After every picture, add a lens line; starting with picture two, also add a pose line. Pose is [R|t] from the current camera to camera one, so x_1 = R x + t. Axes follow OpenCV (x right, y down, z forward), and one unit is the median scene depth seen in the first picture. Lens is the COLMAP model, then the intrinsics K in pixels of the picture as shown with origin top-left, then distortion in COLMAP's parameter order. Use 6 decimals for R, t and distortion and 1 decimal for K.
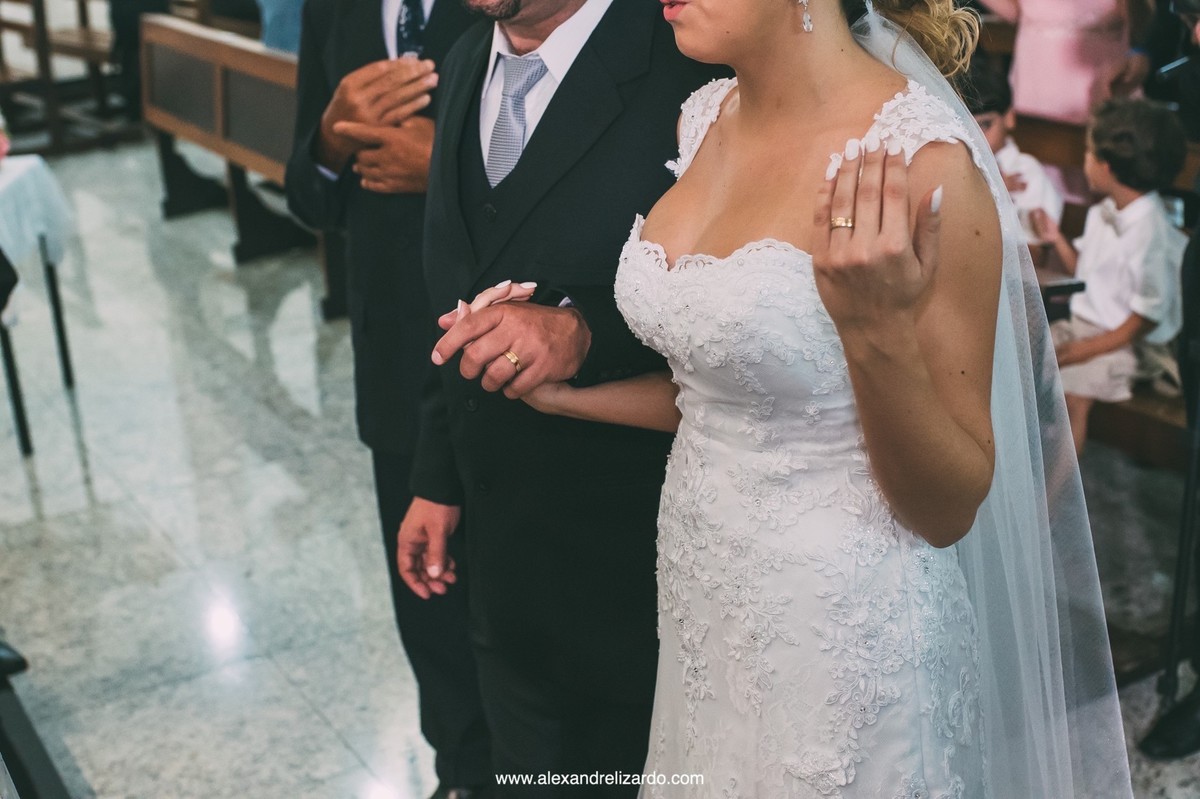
lens RADIAL K [[1758.2, 0, 600.0], [0, 1758.2, 399.5], [0, 0, 1]] dist [-0.044656, 0.024708]
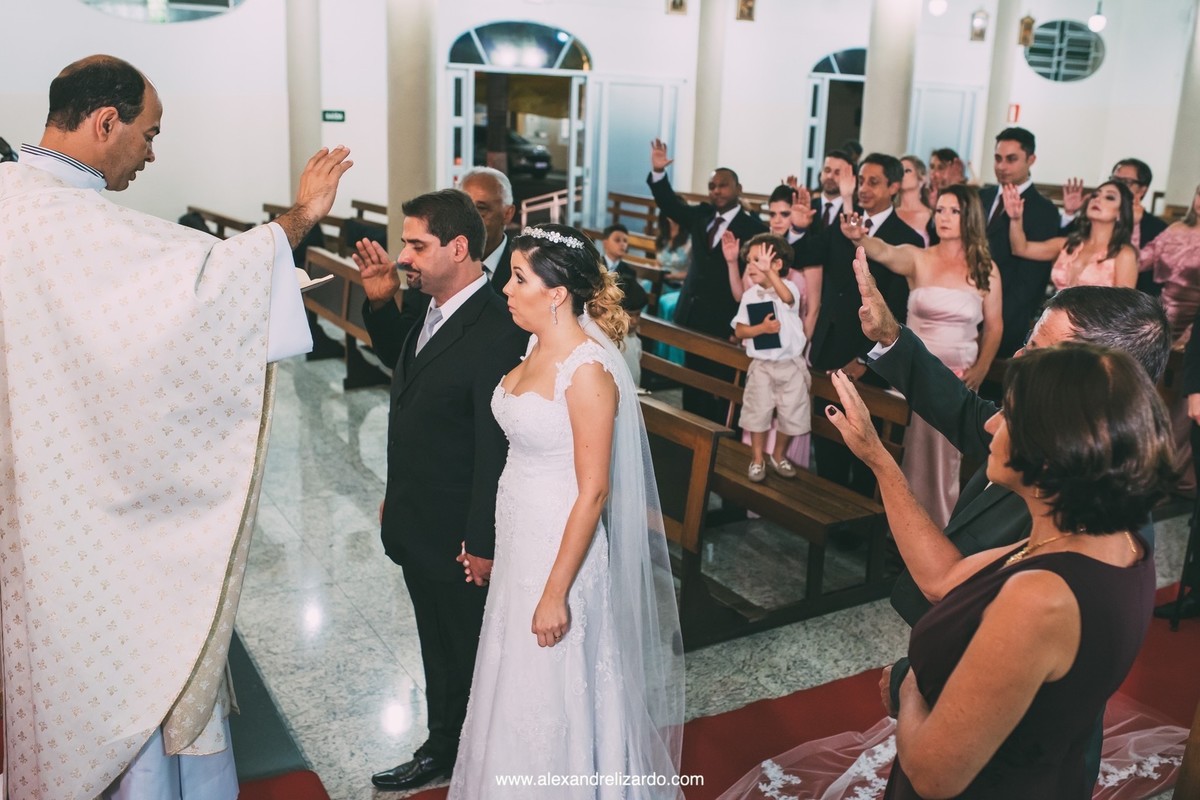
lens RADIAL K [[1151.6, 0, 600.0], [0, 1151.6, 400.0], [0, 0, 1]] dist [-0.061469, 0.083659]
pose [[0.994885, 0.099975, 0.014477, 0.058667], [-0.098161, 0.990610, -0.095166, 0.030694], [-0.023855, 0.093258, 0.995356, -0.274784]]
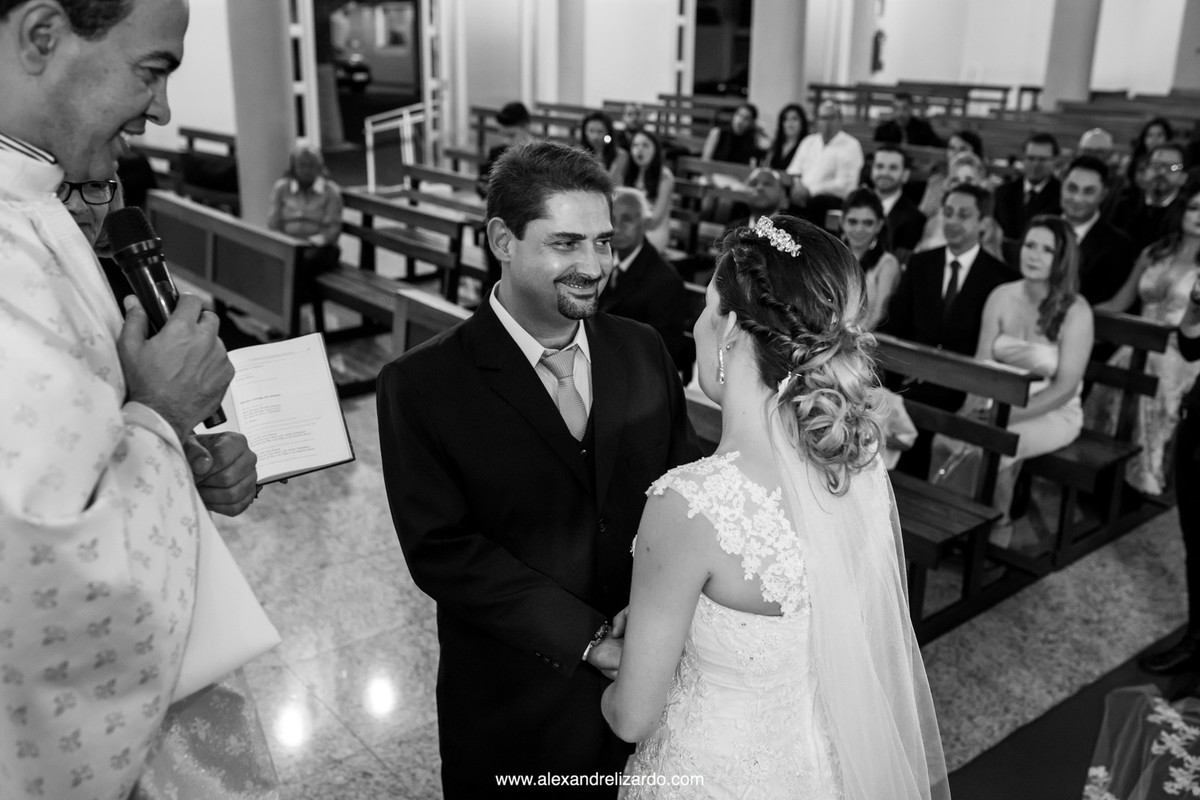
lens RADIAL K [[1151.6, 0, 600.0], [0, 1151.6, 400.0], [0, 0, 1]] dist [-0.061469, 0.083659]
pose [[0.984542, 0.026950, 0.173060, -0.090899], [-0.022690, 0.999390, -0.026549, -0.050712], [-0.173670, 0.022212, 0.984553, 0.005255]]
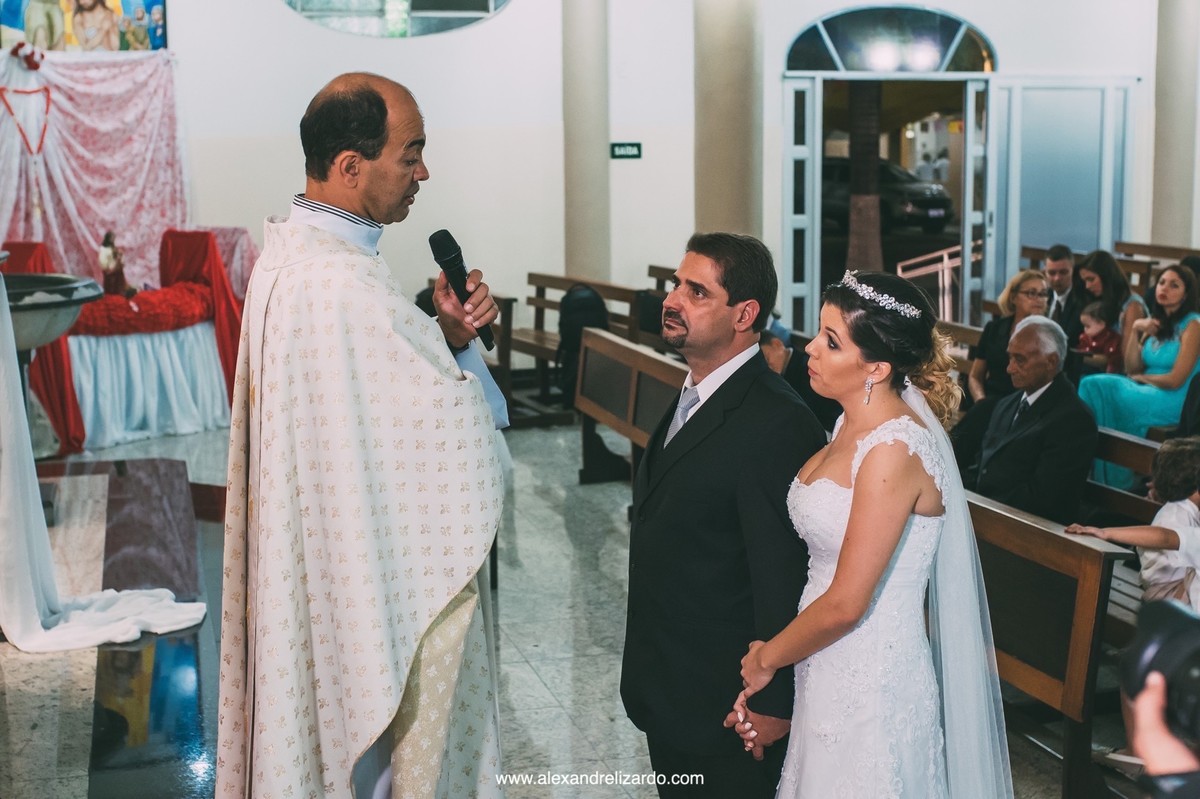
lens RADIAL K [[1758.2, 0, 600.0], [0, 1758.2, 399.5], [0, 0, 1]] dist [-0.044656, 0.024708]
pose [[0.966496, 0.094641, -0.238598, 0.118720], [-0.136016, 0.977143, -0.163373, 0.080092], [0.217682, 0.190353, 0.957277, -0.424259]]
